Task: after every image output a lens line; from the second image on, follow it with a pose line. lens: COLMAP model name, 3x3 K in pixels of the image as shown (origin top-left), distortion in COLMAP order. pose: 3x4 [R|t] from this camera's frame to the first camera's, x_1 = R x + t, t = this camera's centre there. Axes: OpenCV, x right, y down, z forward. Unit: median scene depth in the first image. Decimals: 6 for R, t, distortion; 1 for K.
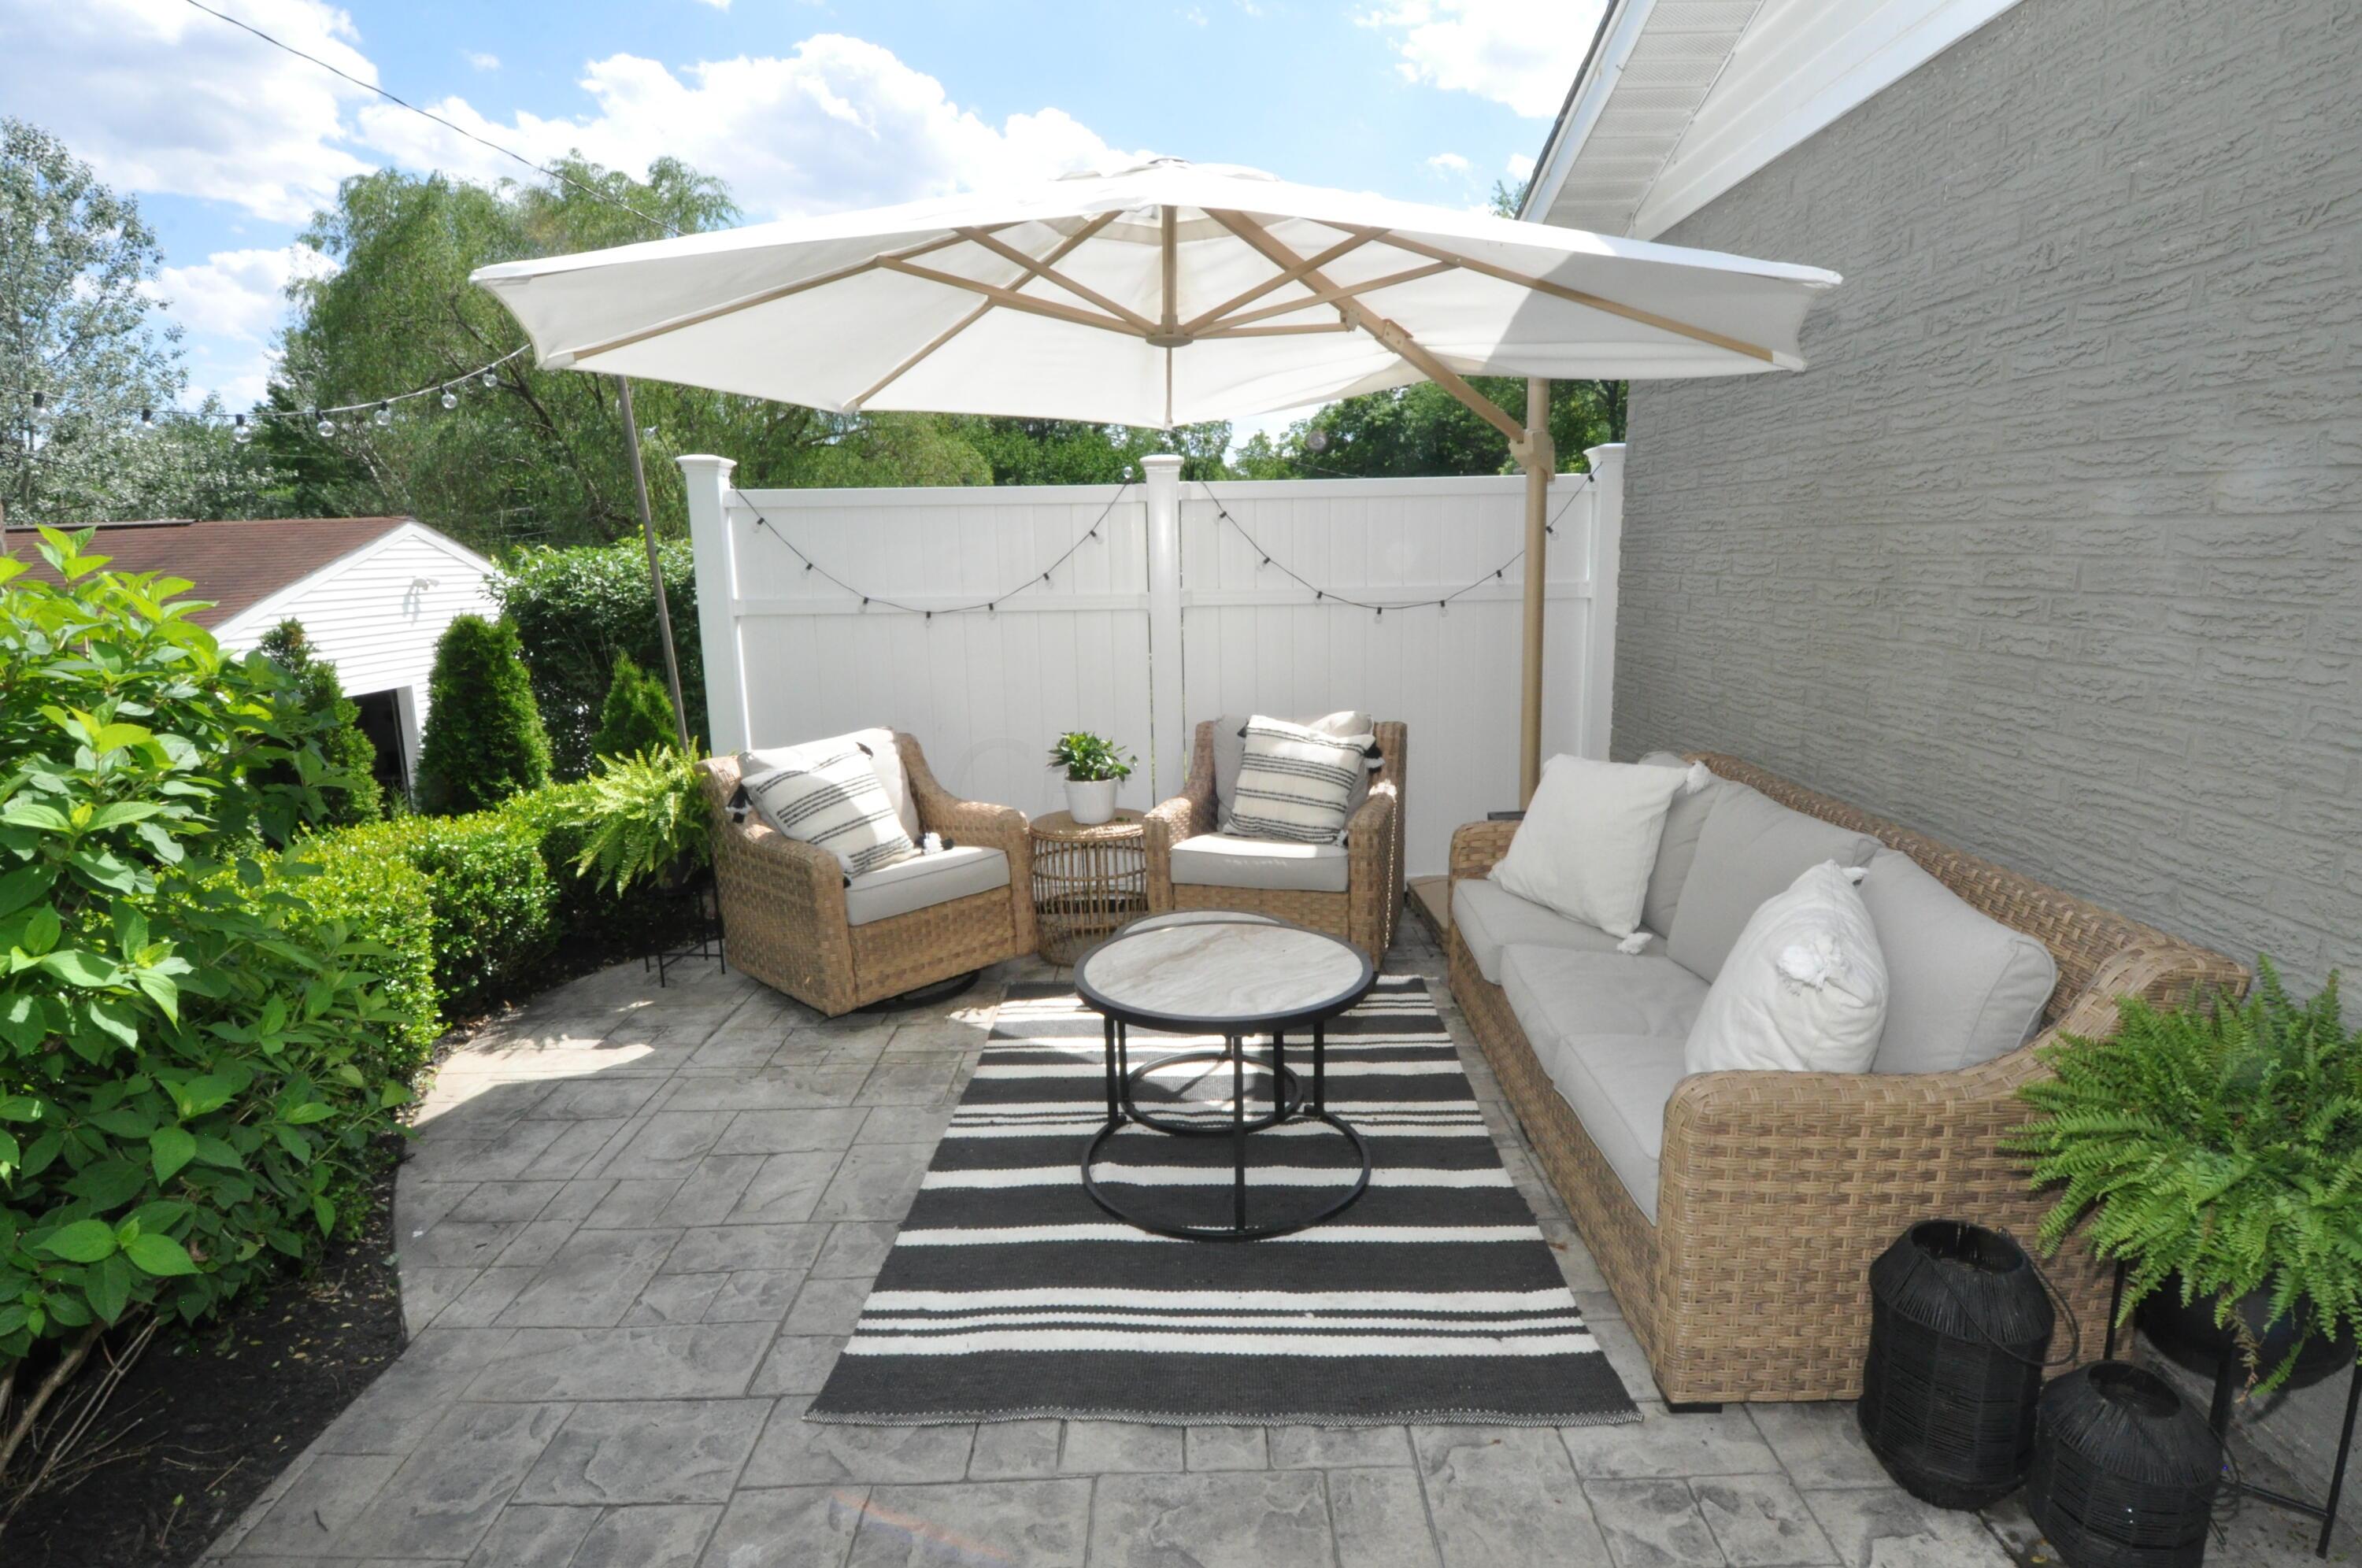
lens RADIAL K [[1229.1, 0, 1187.4], [0, 1229.1, 790.9], [0, 0, 1]] dist [0.017367, -0.027275]
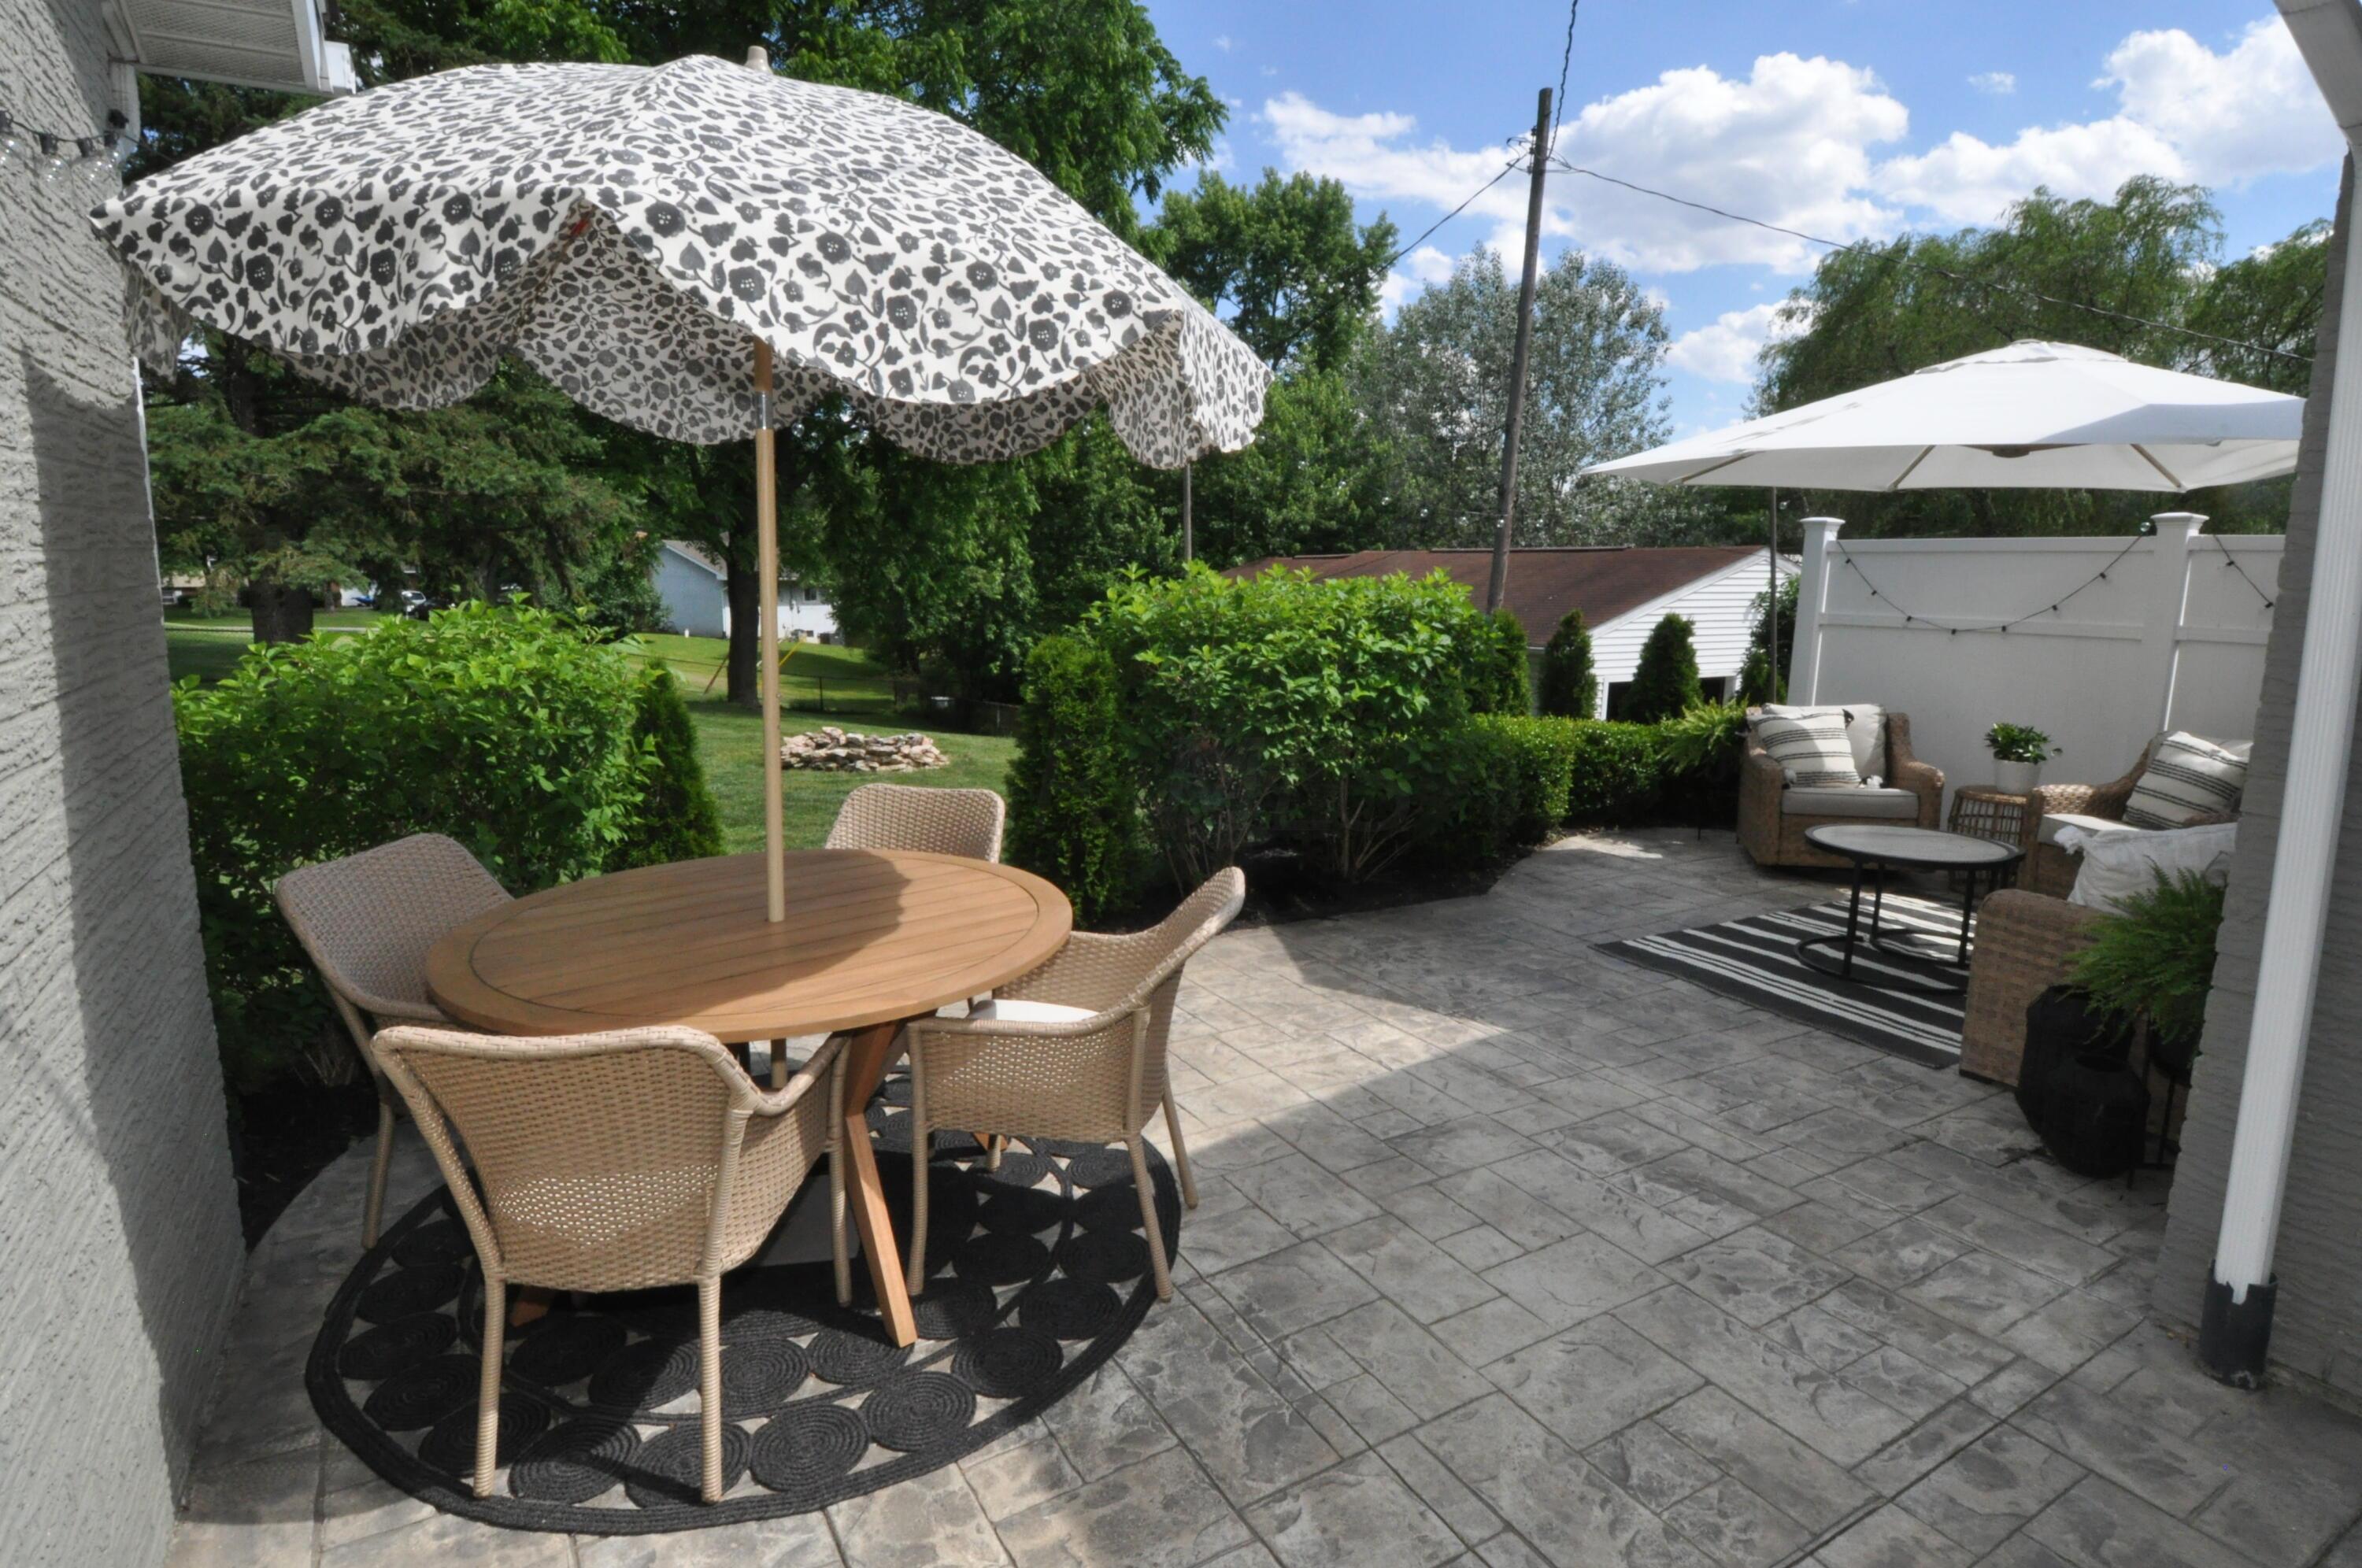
lens RADIAL K [[1227.8, 0, 1186.8], [0, 1227.8, 784.0], [0, 0, 1]] dist [0.059160, -0.059688]
pose [[0.499298, 0.172784, -0.849027, 0.565333], [-0.192238, 0.977582, 0.085894, 0.066250], [0.844835, 0.120328, 0.521320, -0.412680]]
